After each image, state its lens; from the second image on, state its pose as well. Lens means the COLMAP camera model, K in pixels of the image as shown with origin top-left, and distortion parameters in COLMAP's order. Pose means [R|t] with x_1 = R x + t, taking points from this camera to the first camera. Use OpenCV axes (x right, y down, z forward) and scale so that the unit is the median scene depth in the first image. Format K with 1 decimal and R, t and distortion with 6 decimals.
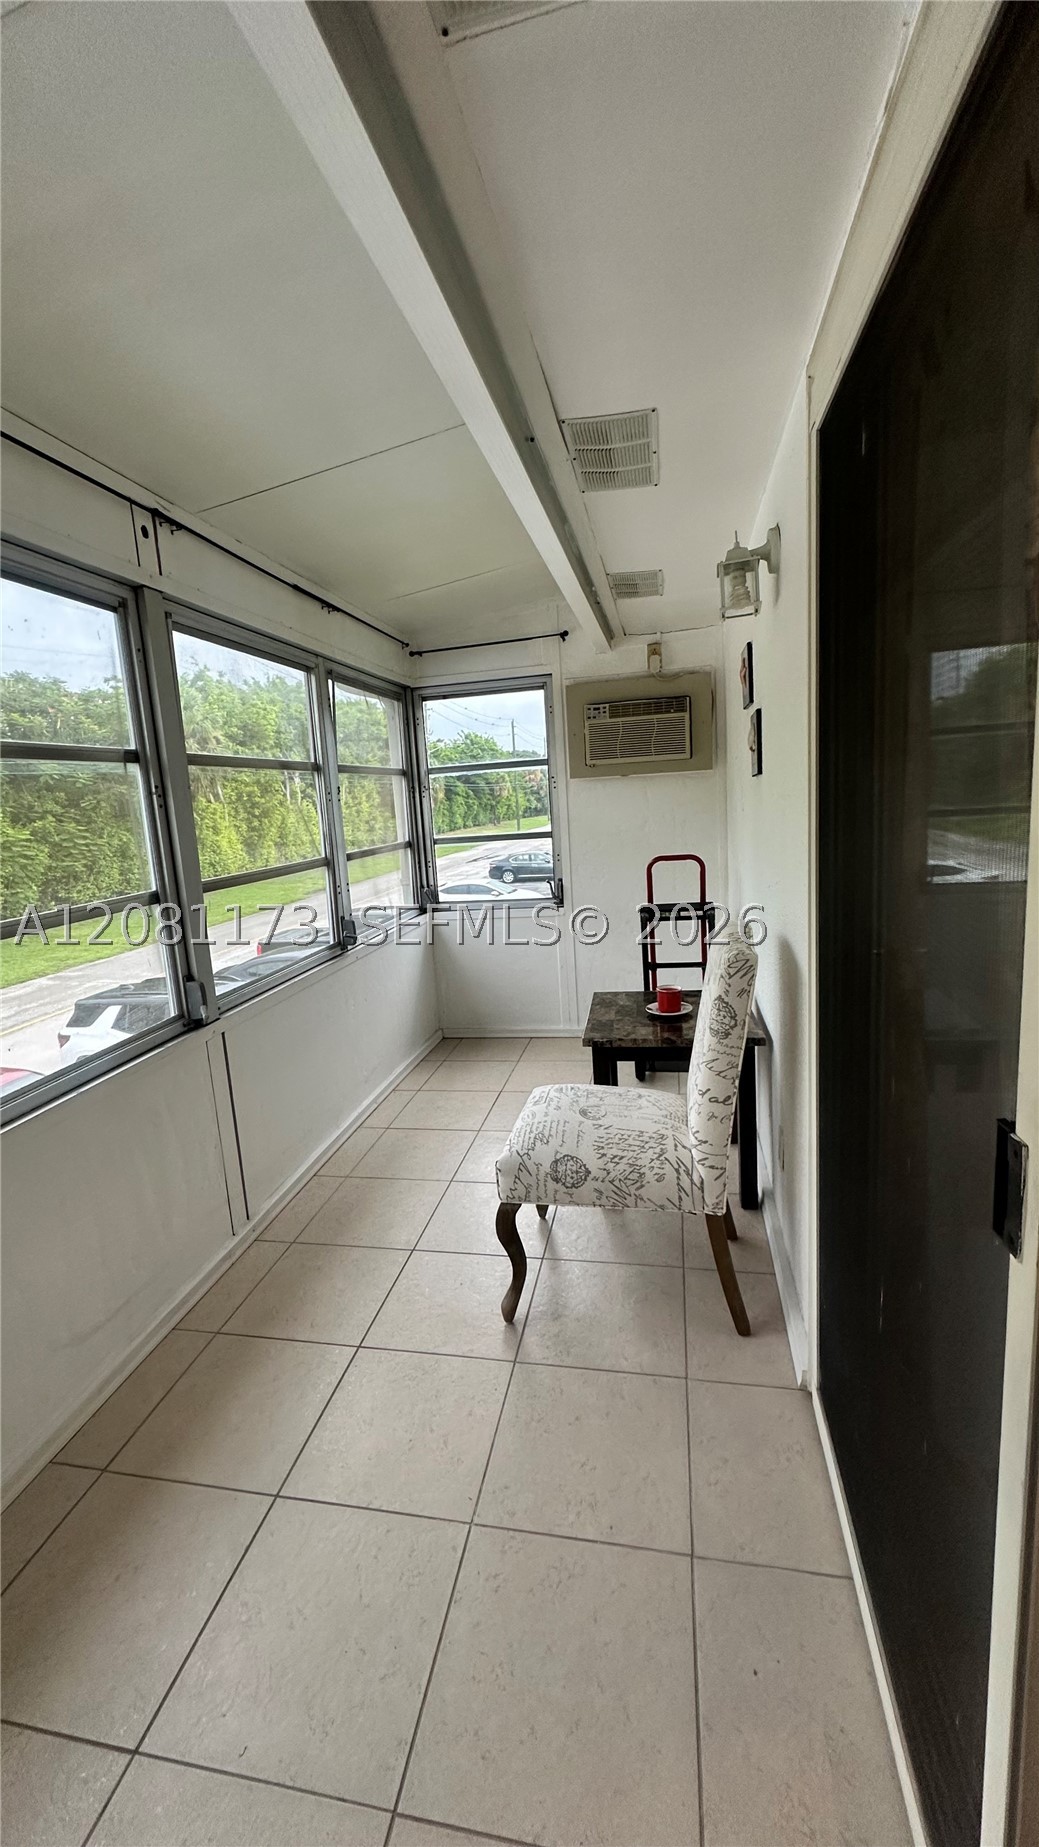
lens RADIAL K [[734.1, 0, 515.9], [0, 734.1, 921.7], [0, 0, 1]] dist [-0.002433, 0.000861]
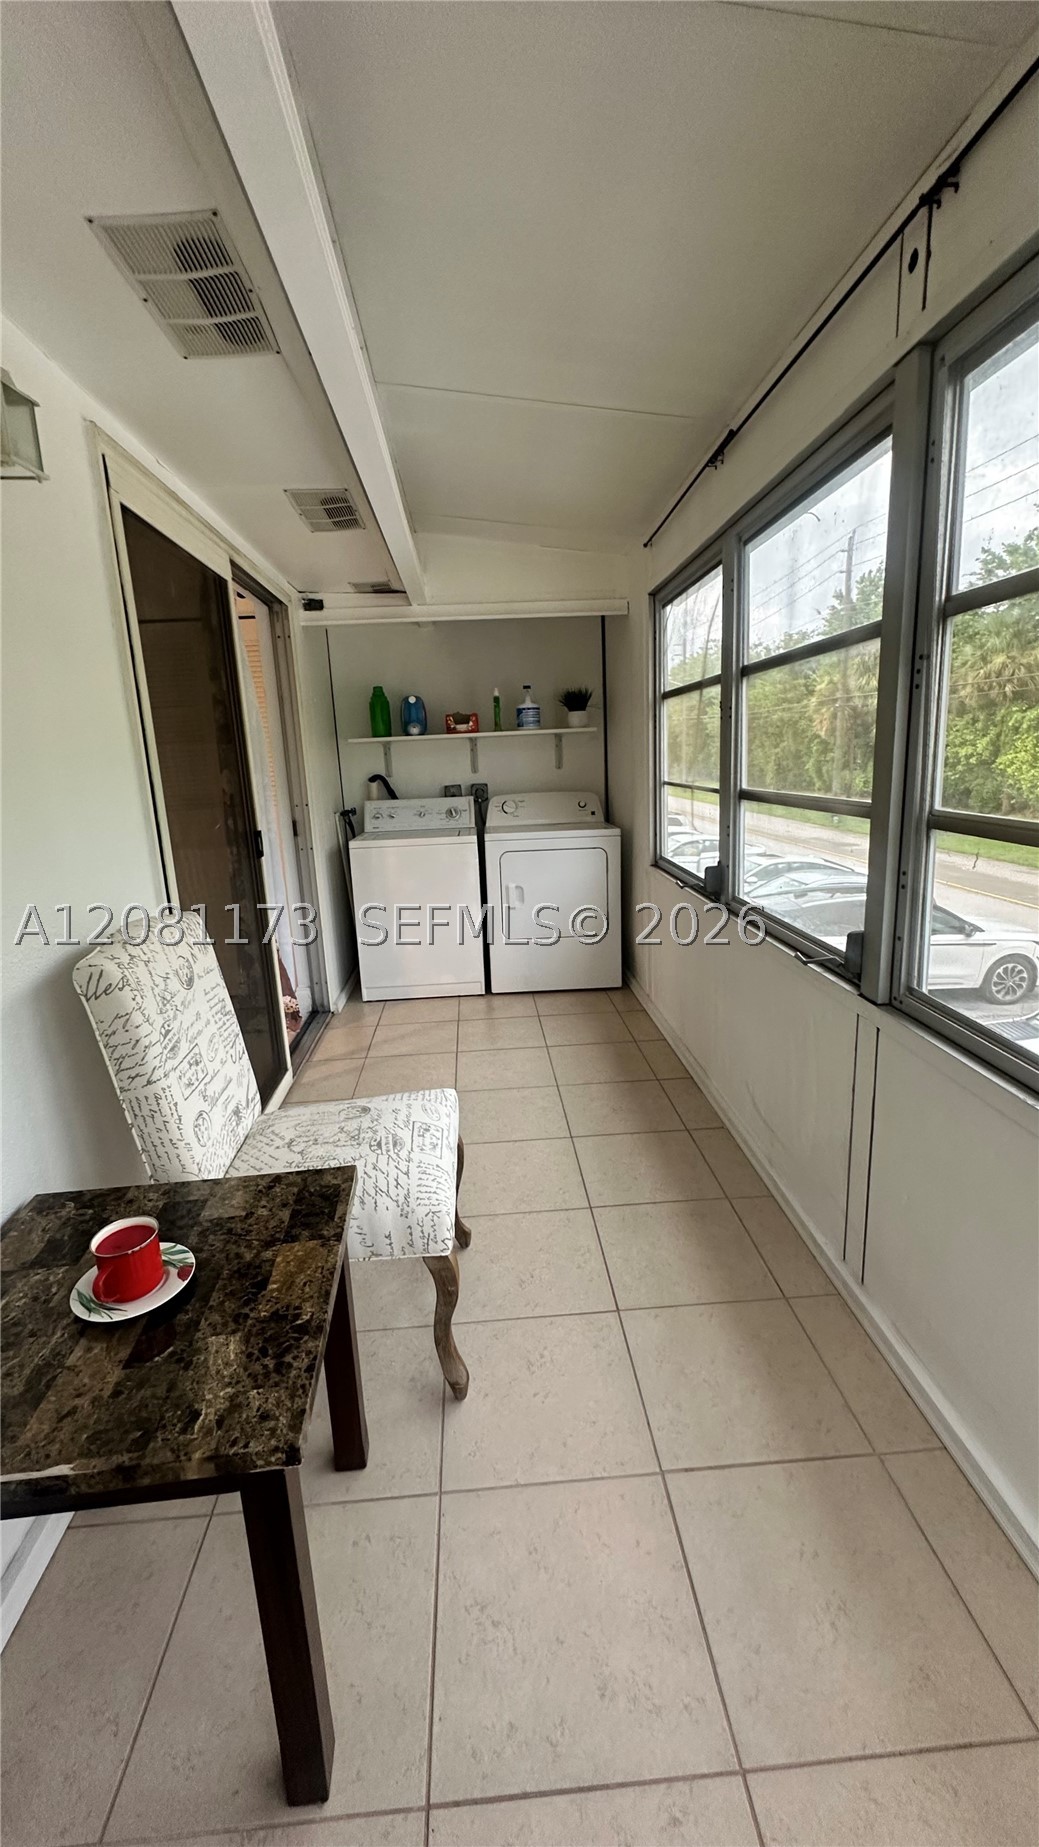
lens RADIAL K [[734.1, 0, 519.9], [0, 734.1, 915.9], [0, 0, 1]] dist [-0.002433, 0.000861]
pose [[-0.958183, 0.160604, -0.236838, 0.072462], [0.057997, 0.919468, 0.388864, -0.236394], [0.280218, 0.358866, -0.890333, 1.472057]]
